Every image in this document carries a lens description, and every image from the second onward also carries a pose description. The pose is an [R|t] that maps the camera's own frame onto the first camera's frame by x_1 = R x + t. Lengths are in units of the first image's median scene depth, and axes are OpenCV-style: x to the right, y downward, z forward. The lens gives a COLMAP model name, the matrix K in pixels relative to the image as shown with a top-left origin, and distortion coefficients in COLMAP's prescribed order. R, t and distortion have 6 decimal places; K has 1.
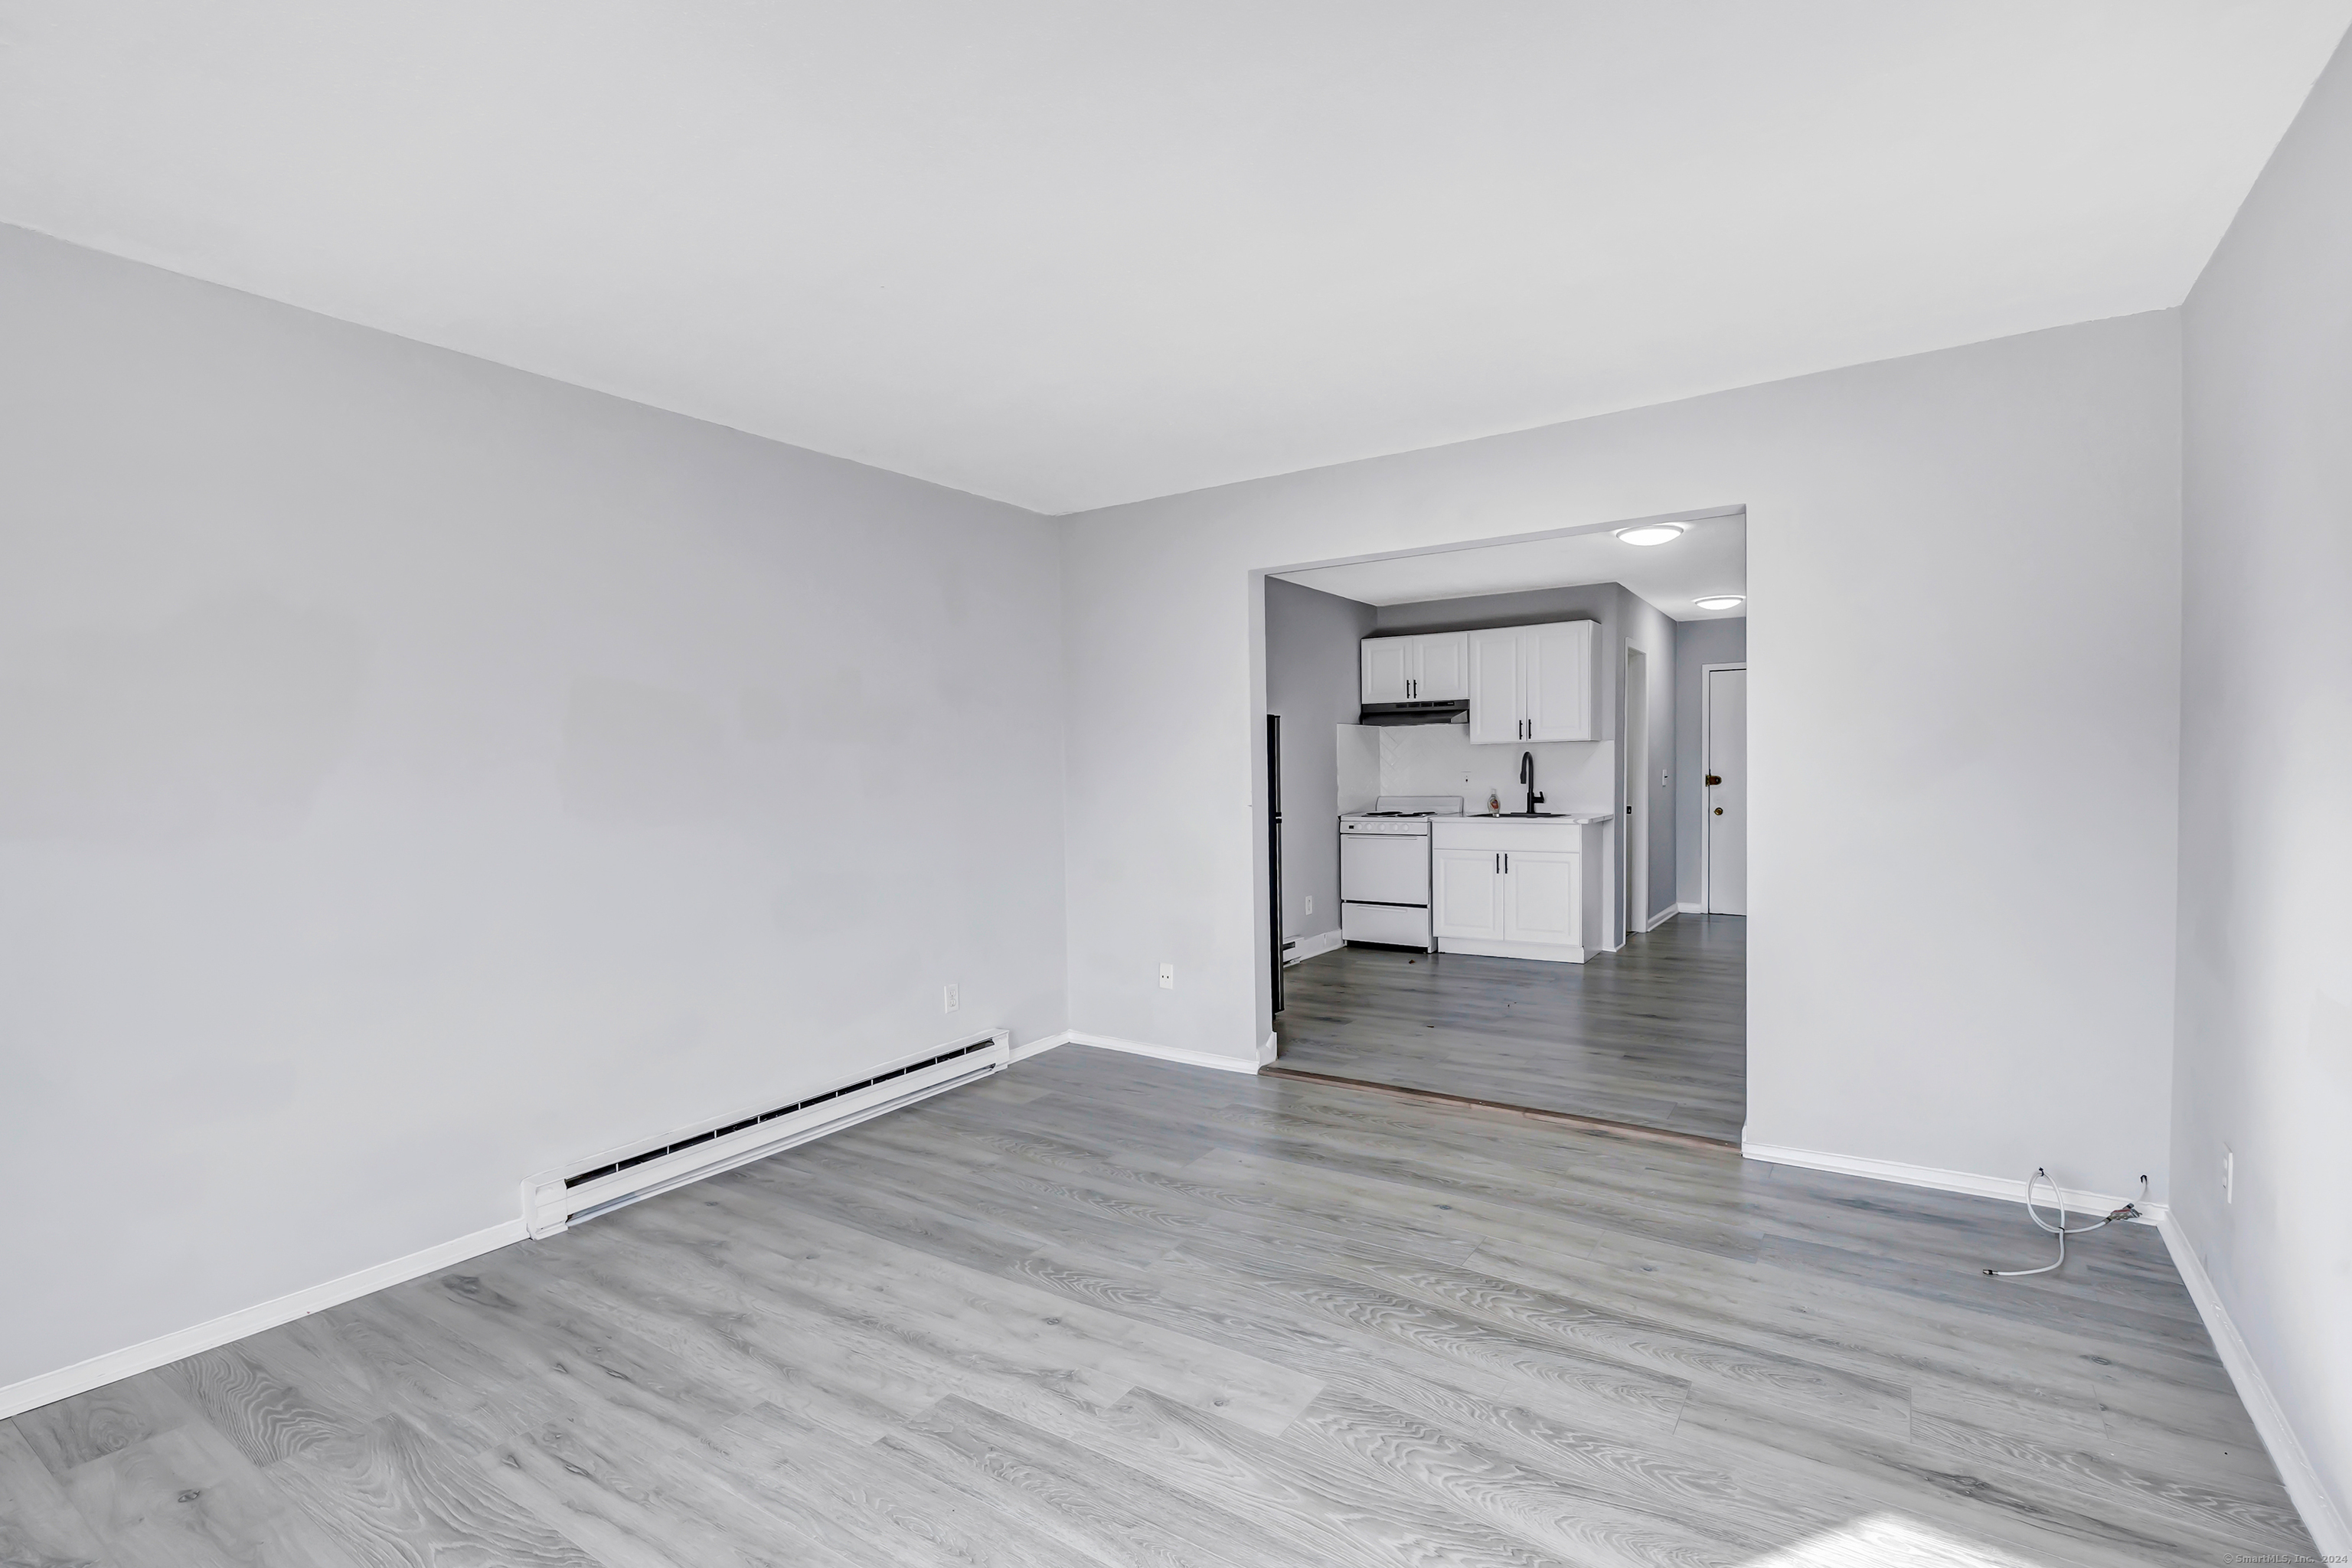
lens RADIAL K [[1037.0, 0, 1086.0], [0, 1037.0, 811.6], [0, 0, 1]] dist [0.000537, 0.000126]
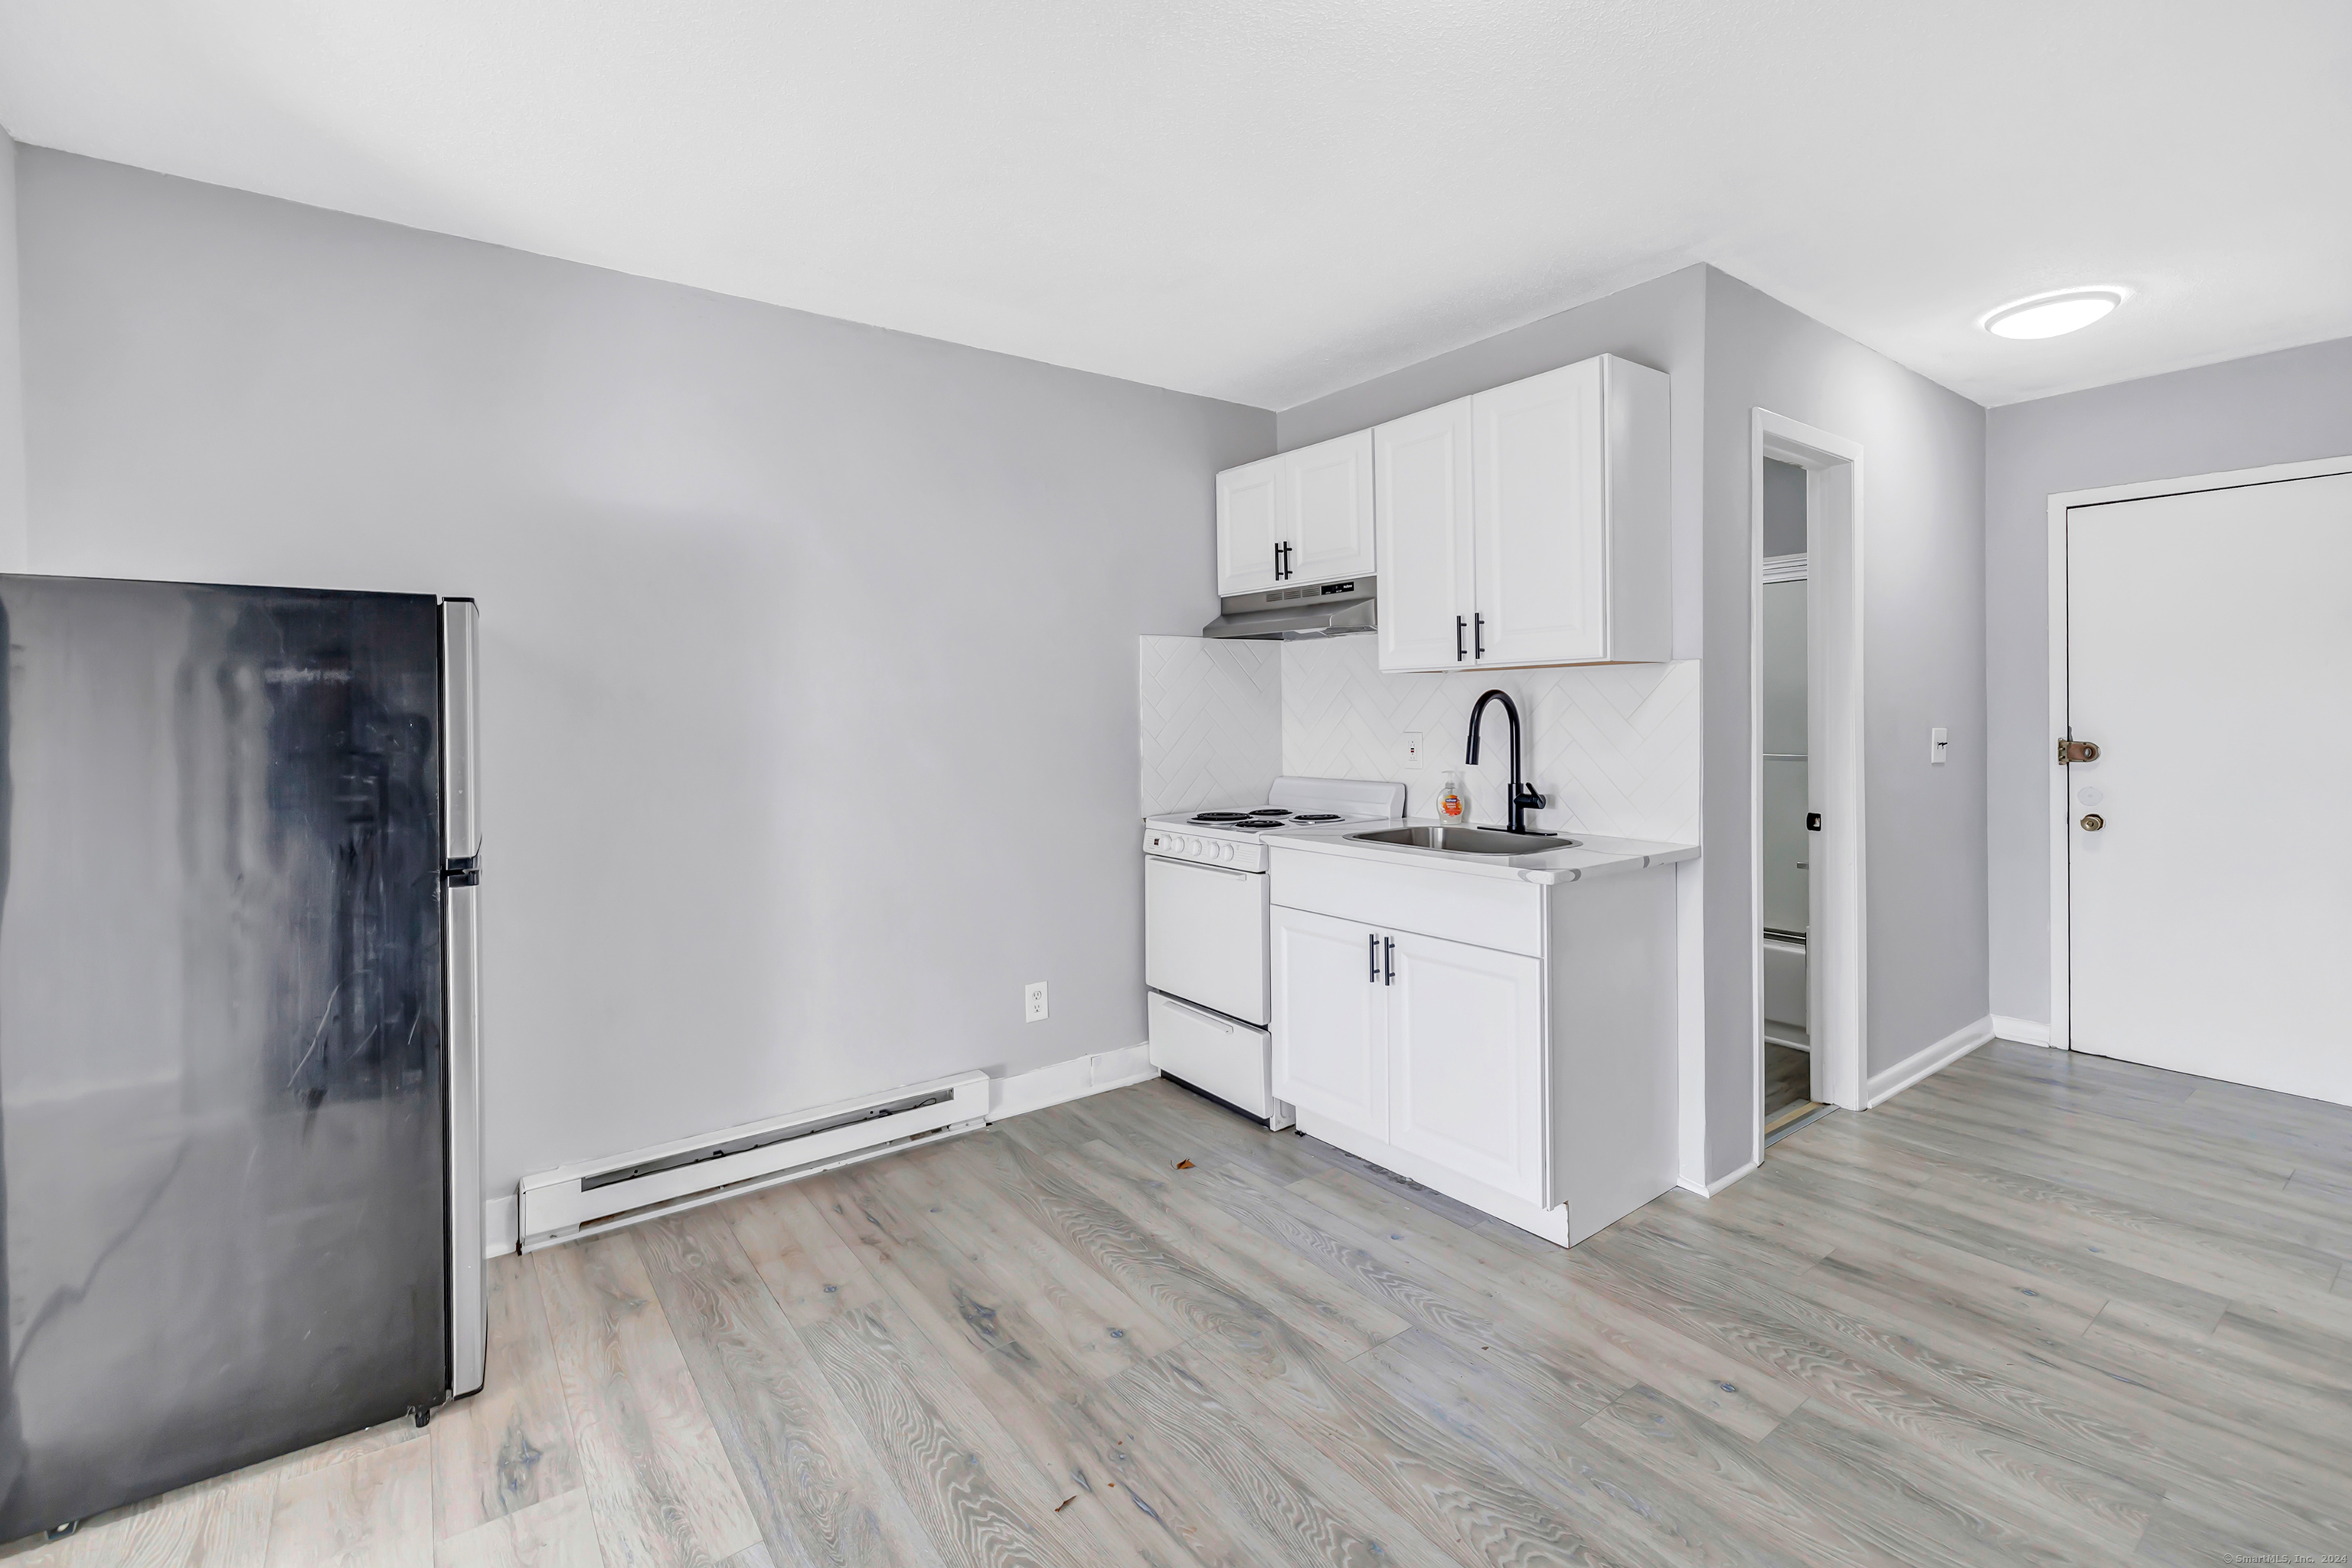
lens RADIAL K [[1039.4, 0, 1167.7], [0, 1039.4, 720.7], [0, 0, 1]] dist [0.001312, 0.000009]
pose [[0.966529, 0.006429, -0.256479, 0.386910], [-0.015383, 0.999340, -0.032921, -0.027315], [0.256098, 0.035764, 0.965989, 0.523246]]
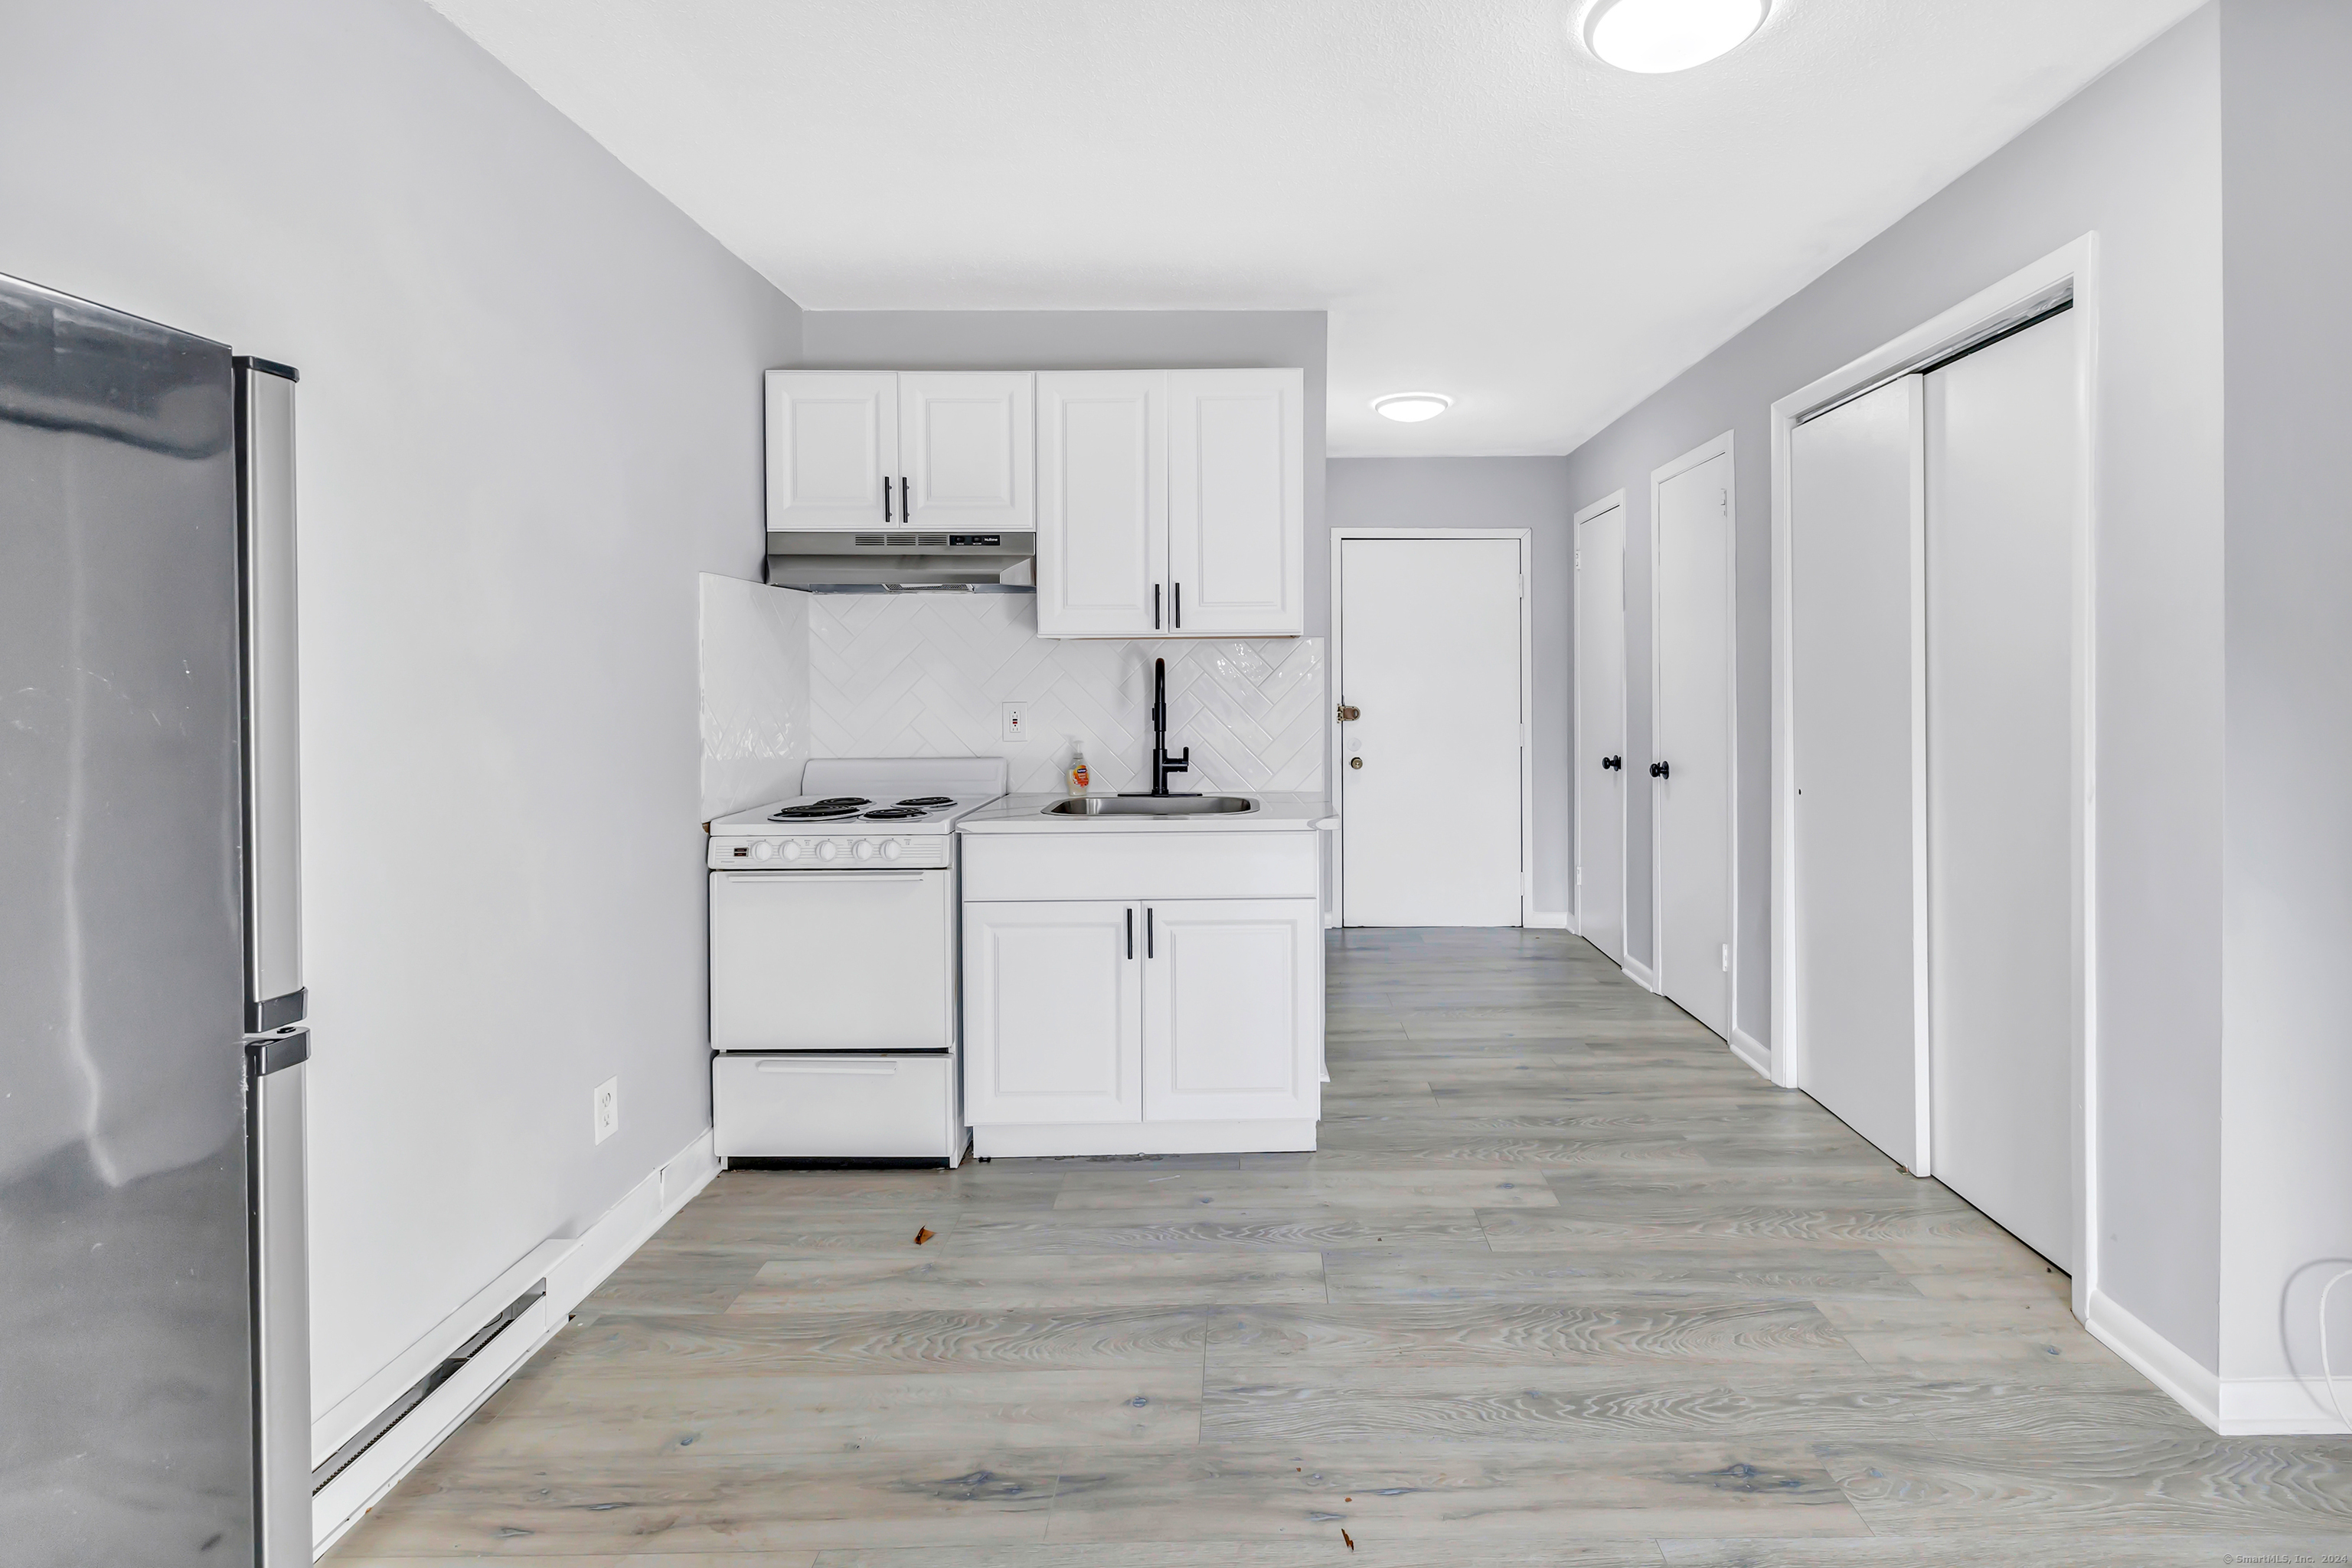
lens RADIAL K [[1104.4, 0, 1276.2], [0, 1104.4, 695.8], [0, 0, 1]] dist [0.000542, 0.000246]
pose [[0.773799, 0.002667, 0.633426, 0.156094], [0.023681, 0.999170, -0.033135, -0.023756], [-0.632989, 0.040640, 0.773094, 0.576458]]
